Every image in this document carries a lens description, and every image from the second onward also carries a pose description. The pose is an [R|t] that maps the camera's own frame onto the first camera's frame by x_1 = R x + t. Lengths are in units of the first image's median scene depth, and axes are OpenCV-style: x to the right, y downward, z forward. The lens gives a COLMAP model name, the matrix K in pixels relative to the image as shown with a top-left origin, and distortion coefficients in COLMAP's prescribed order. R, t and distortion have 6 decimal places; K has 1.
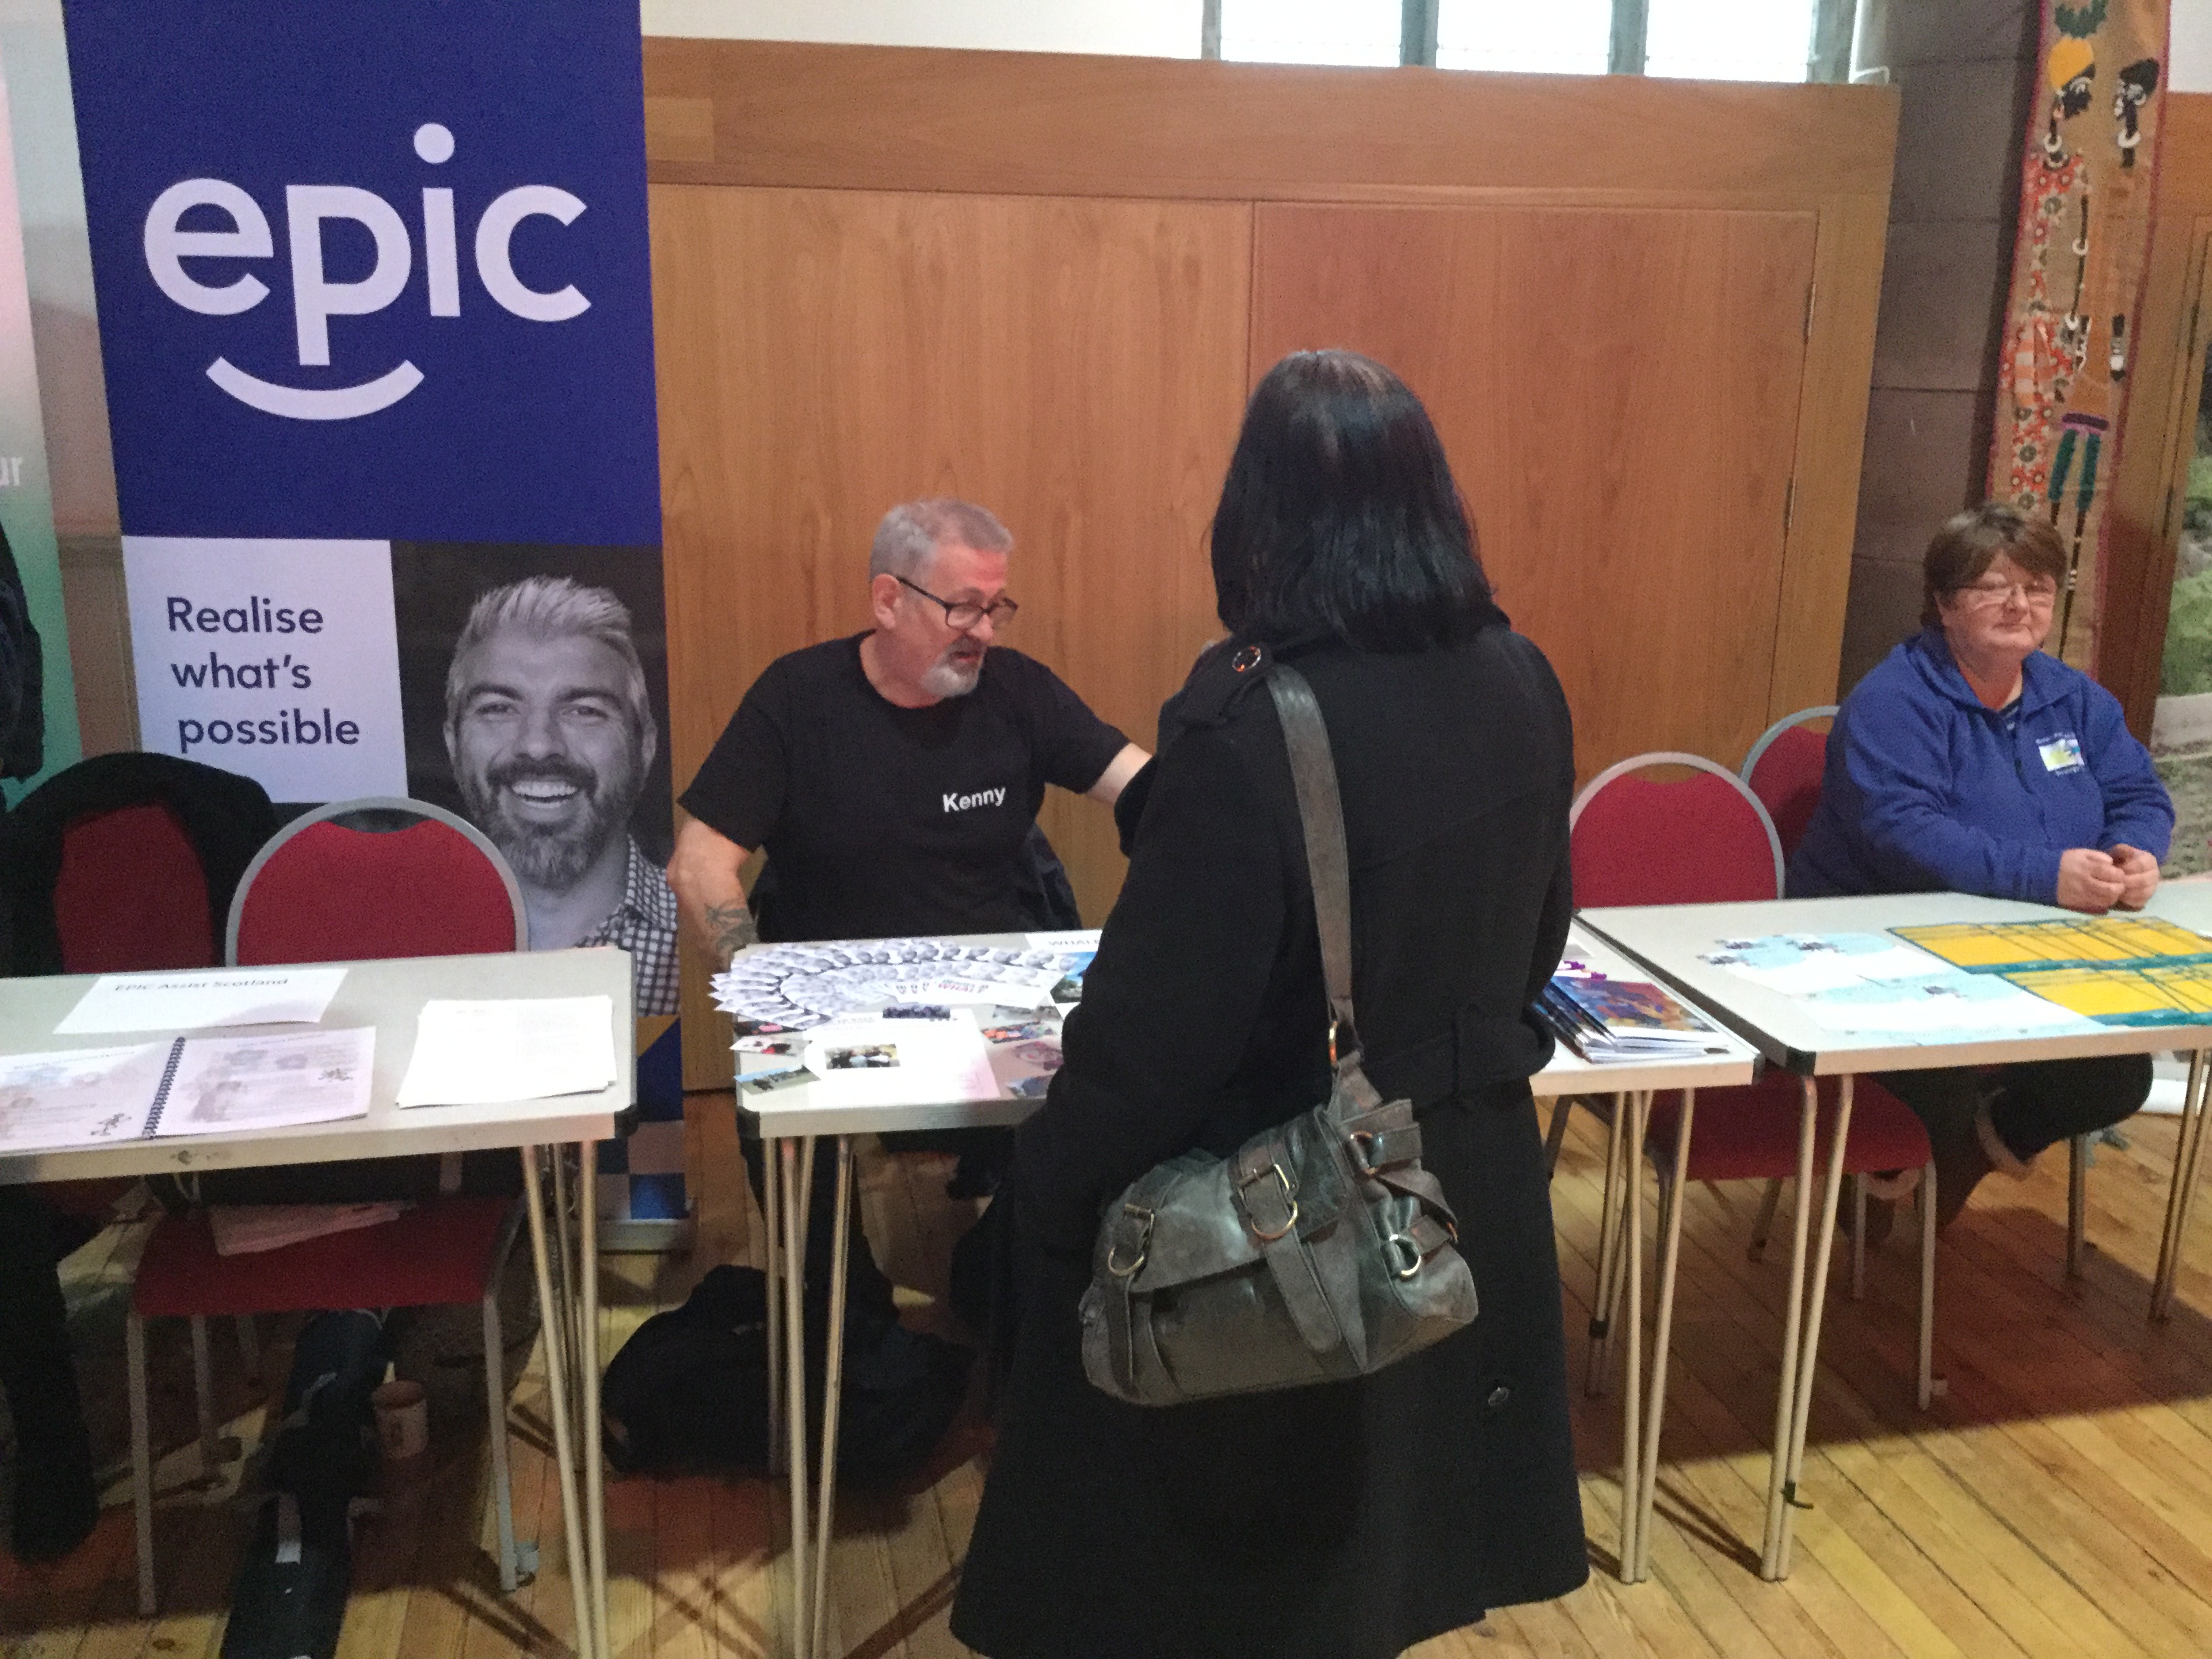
lens RADIAL K [[1955.9, 0, 1076.1], [0, 1955.9, 843.6], [0, 0, 1]] dist [0.120784, -0.198648]
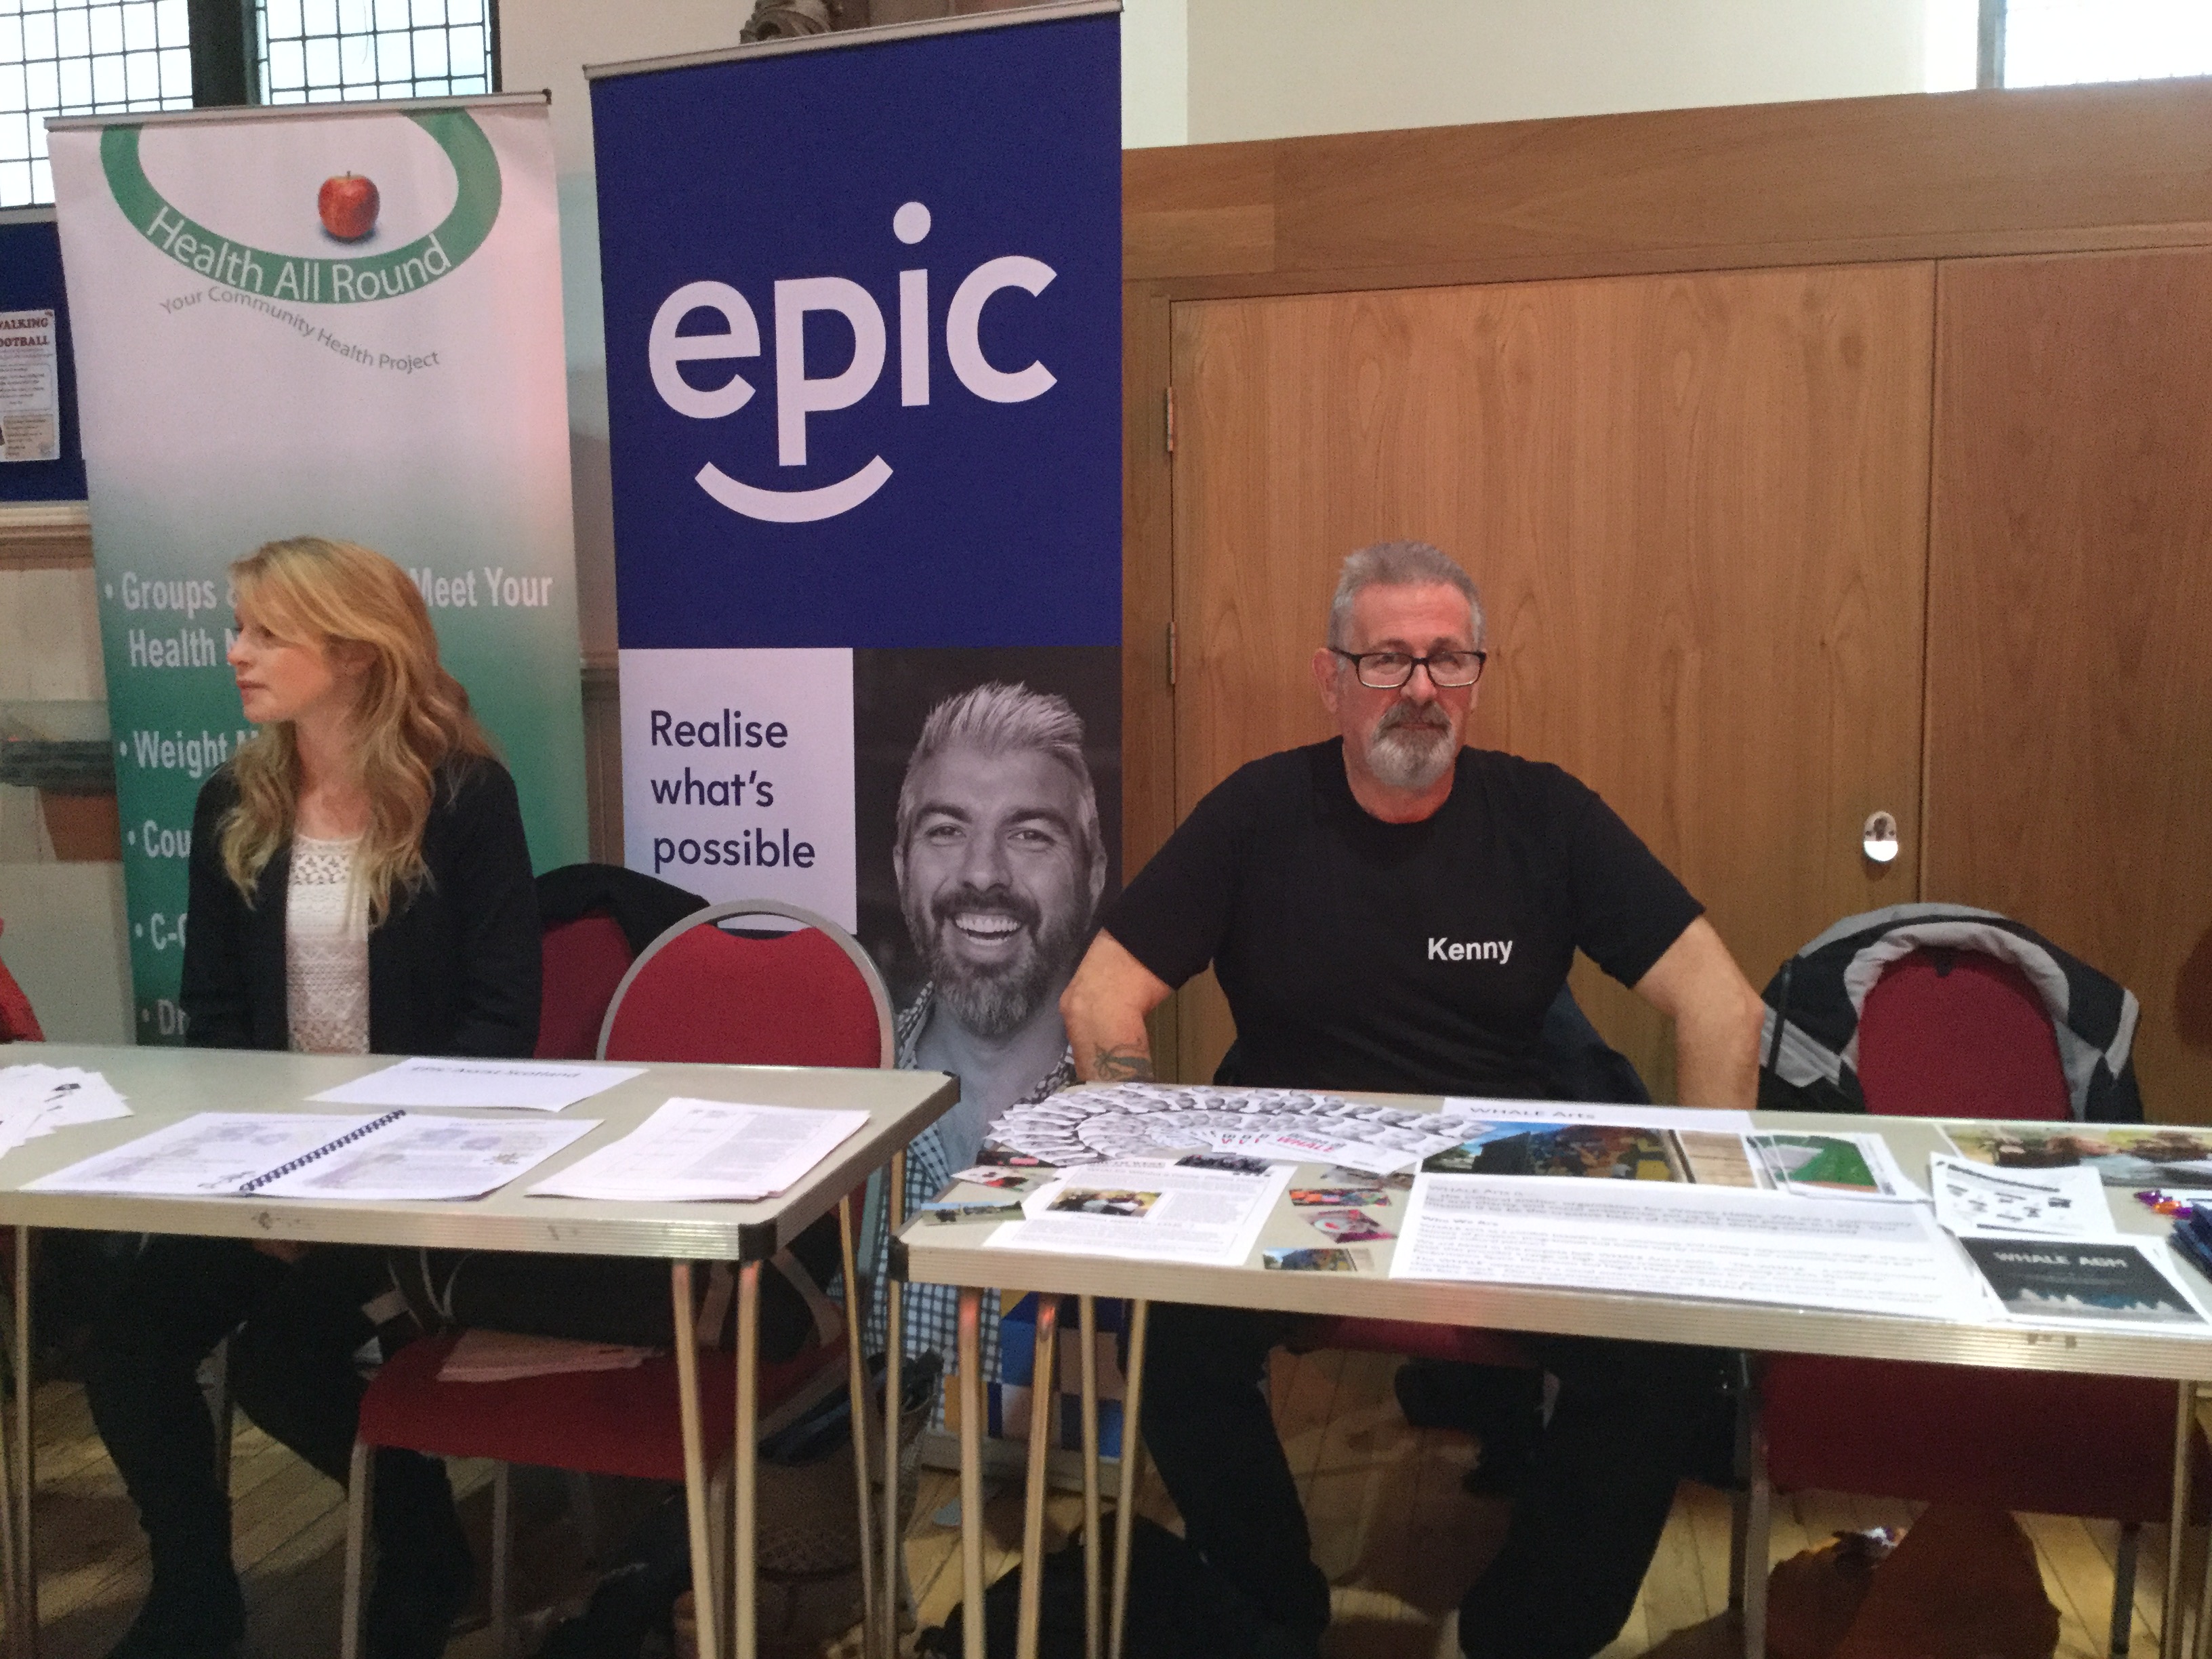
lens RADIAL K [[1955.9, 0, 1110.3], [0, 1955.9, 843.6], [0, 0, 1]] dist [0.120784, -0.198648]
pose [[0.918602, 0.018592, -0.394746, 0.133312], [-0.080317, 0.986829, -0.140423, 0.058809], [0.386936, 0.160698, 0.907996, 0.230371]]
